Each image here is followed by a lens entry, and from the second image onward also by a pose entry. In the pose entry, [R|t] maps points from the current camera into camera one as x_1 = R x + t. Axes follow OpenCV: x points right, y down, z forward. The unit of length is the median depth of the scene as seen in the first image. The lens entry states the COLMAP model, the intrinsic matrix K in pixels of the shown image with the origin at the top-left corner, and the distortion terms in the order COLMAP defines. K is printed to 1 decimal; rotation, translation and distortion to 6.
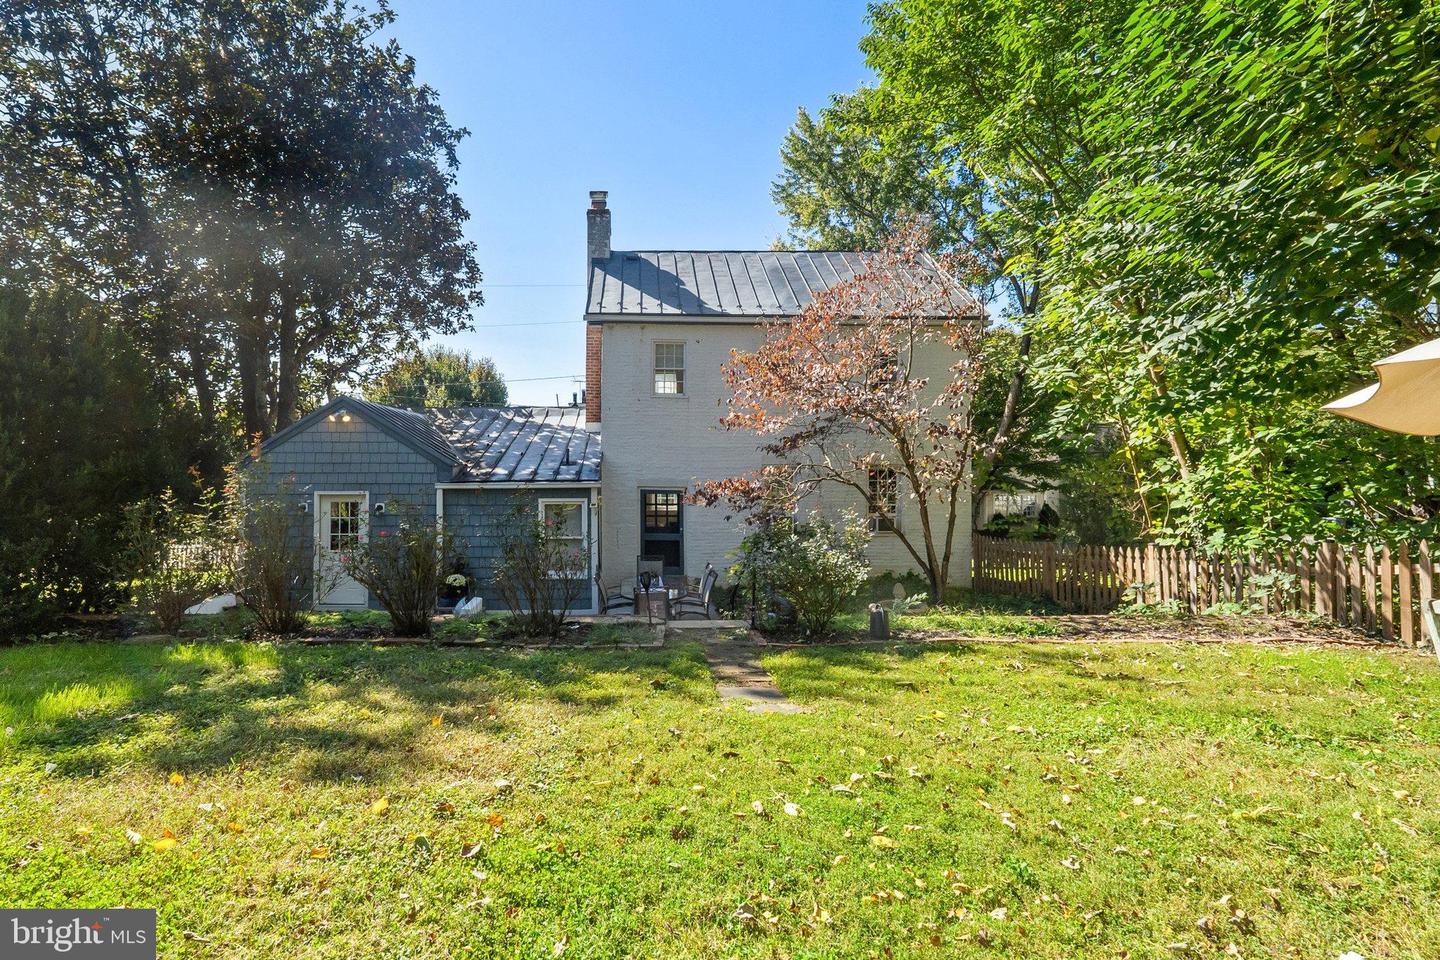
lens RADIAL K [[636.1, 0, 720.0], [0, 636.1, 480.0], [0, 0, 1]] dist [-0.004514, -0.000326]
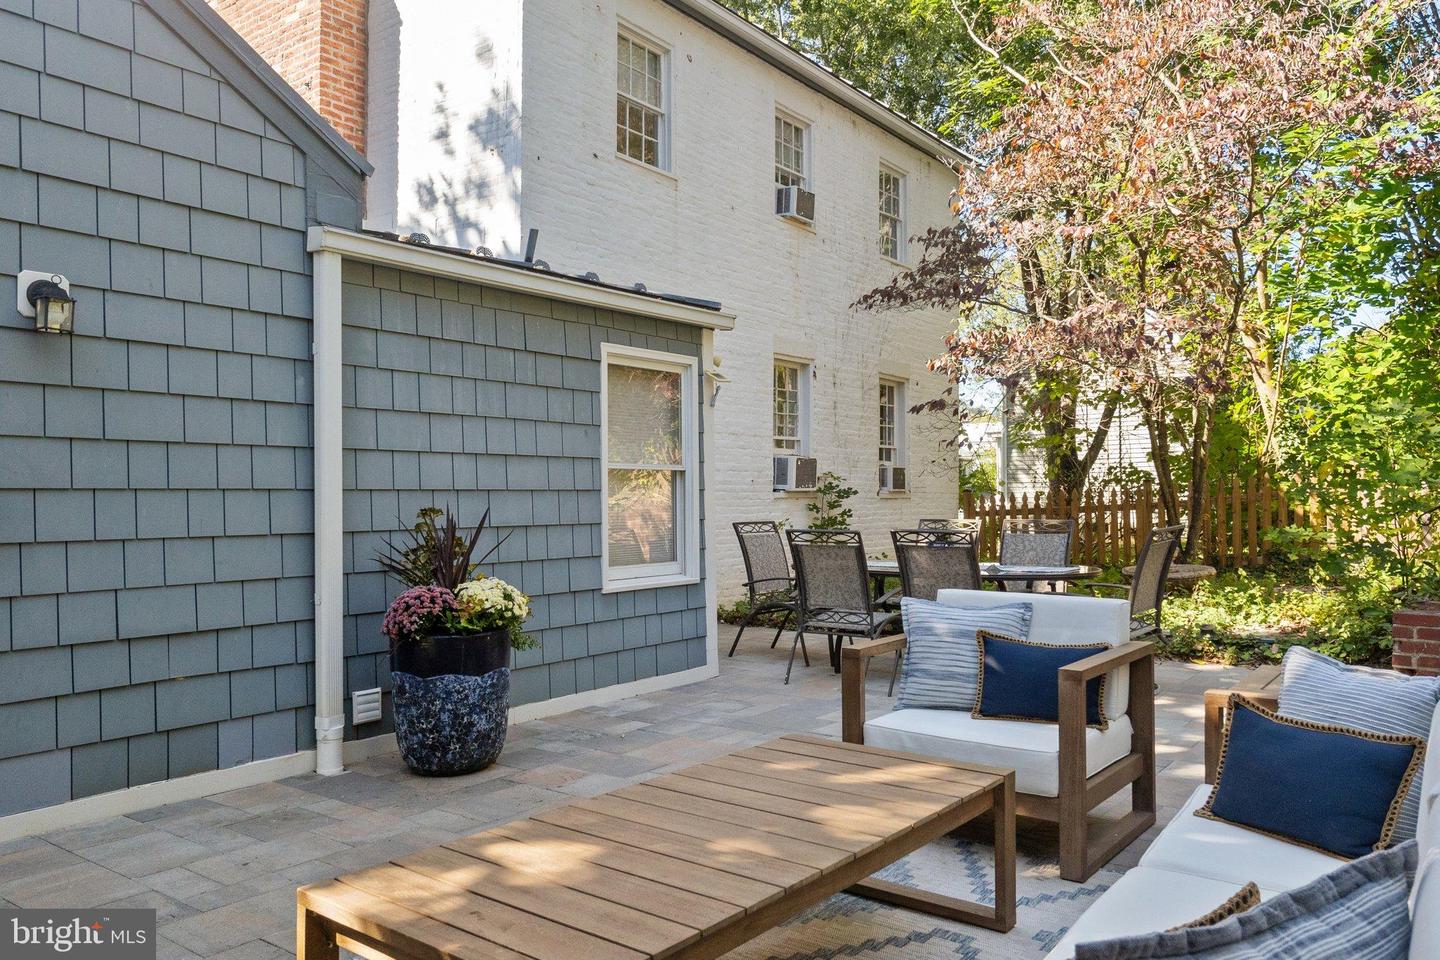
lens RADIAL K [[1058.2, 0, 719.9], [0, 1058.2, 518.5], [0, 0, 1]] dist [0.000141, -0.000513]
pose [[0.616615, -0.012654, 0.787163, -0.625722], [-0.014475, 0.999520, 0.027406, 0.095682], [-0.787132, -0.028293, 0.616135, 0.656400]]
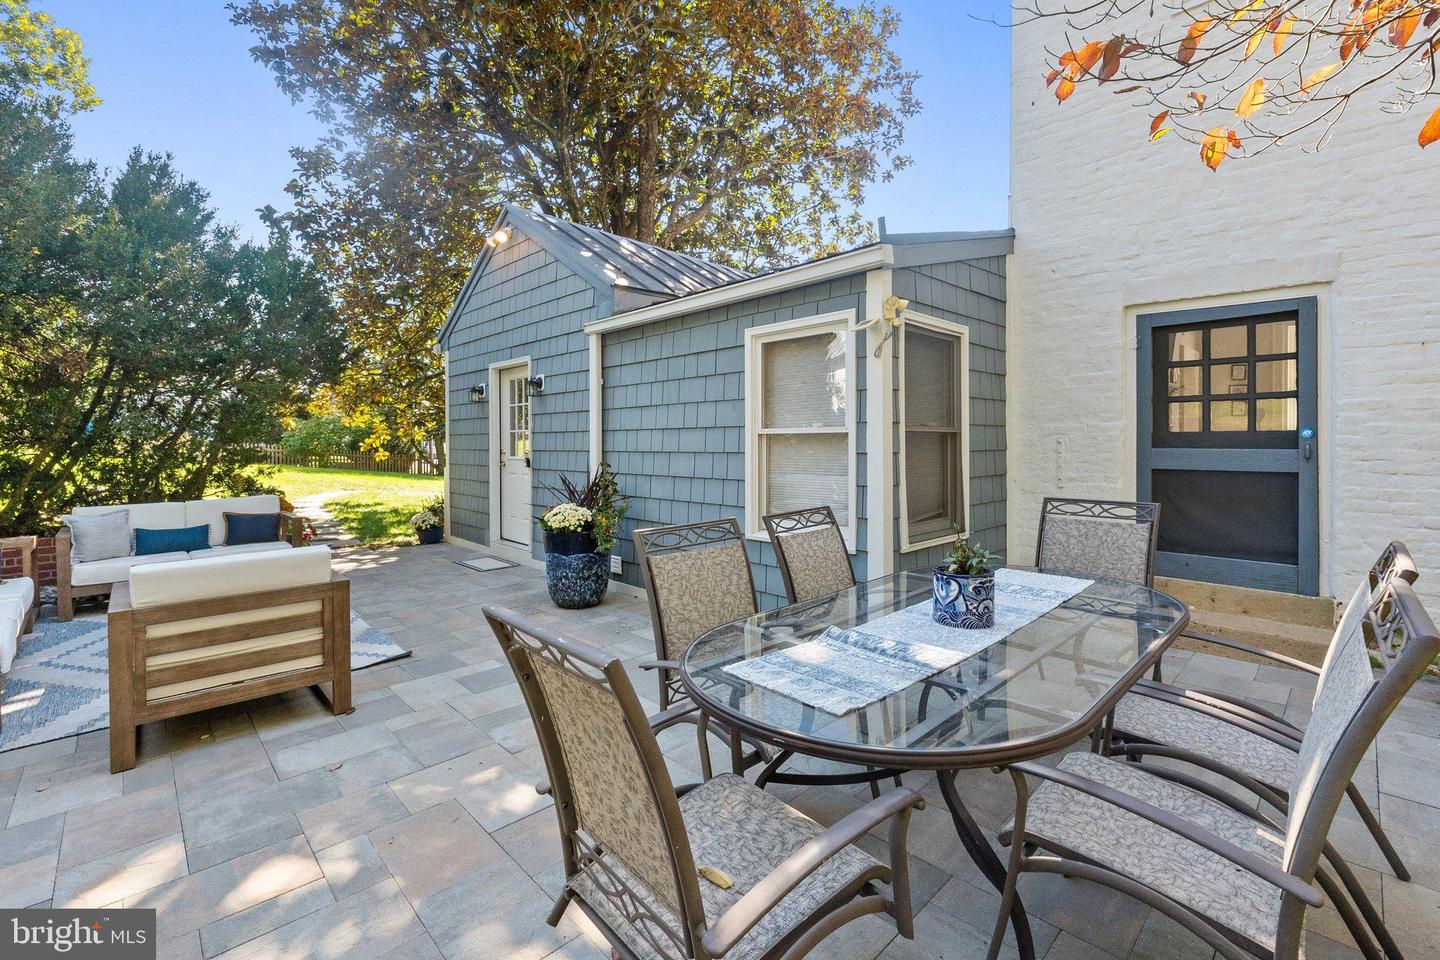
lens RADIAL K [[622.3, 0, 721.1], [0, 622.3, 446.5], [0, 0, 1]] dist [-0.000495, -0.000048]
pose [[0.683877, 0.008312, -0.729550, -0.047651], [0.017131, 0.999476, 0.027446, 0.084074], [0.729396, -0.031268, 0.683377, 0.752937]]
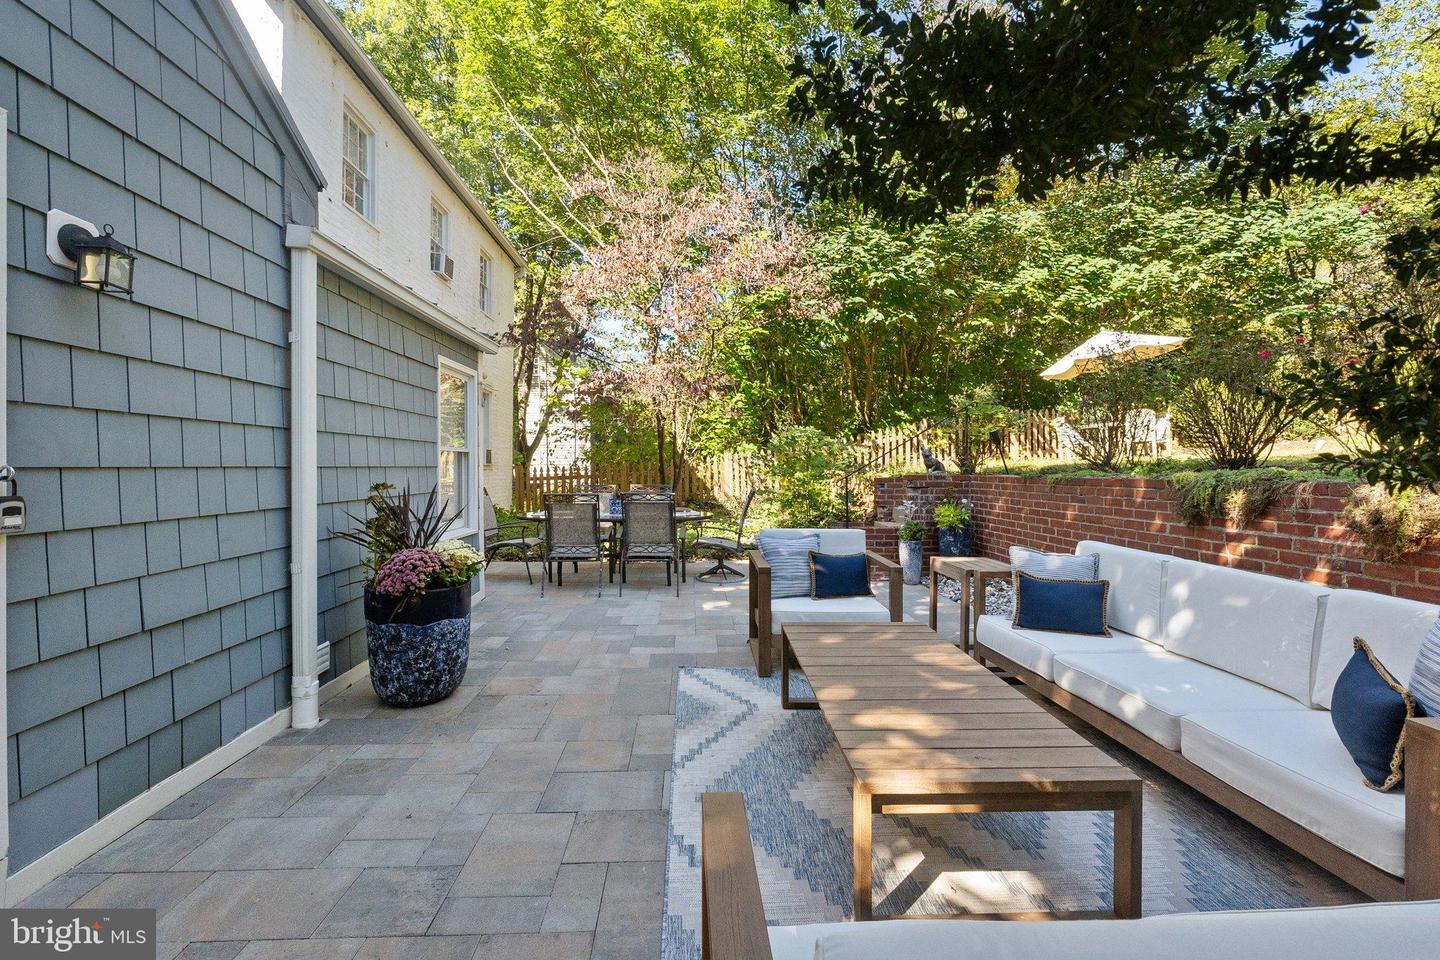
lens RADIAL K [[636.1, 0, 720.0], [0, 636.1, 480.0], [0, 0, 1]] dist [-0.004514, -0.000326]
pose [[-0.030874, -0.014944, 0.999412, -0.665896], [-0.025158, 0.999583, 0.014169, 0.095082], [-0.999207, -0.024706, -0.031237, 0.837061]]
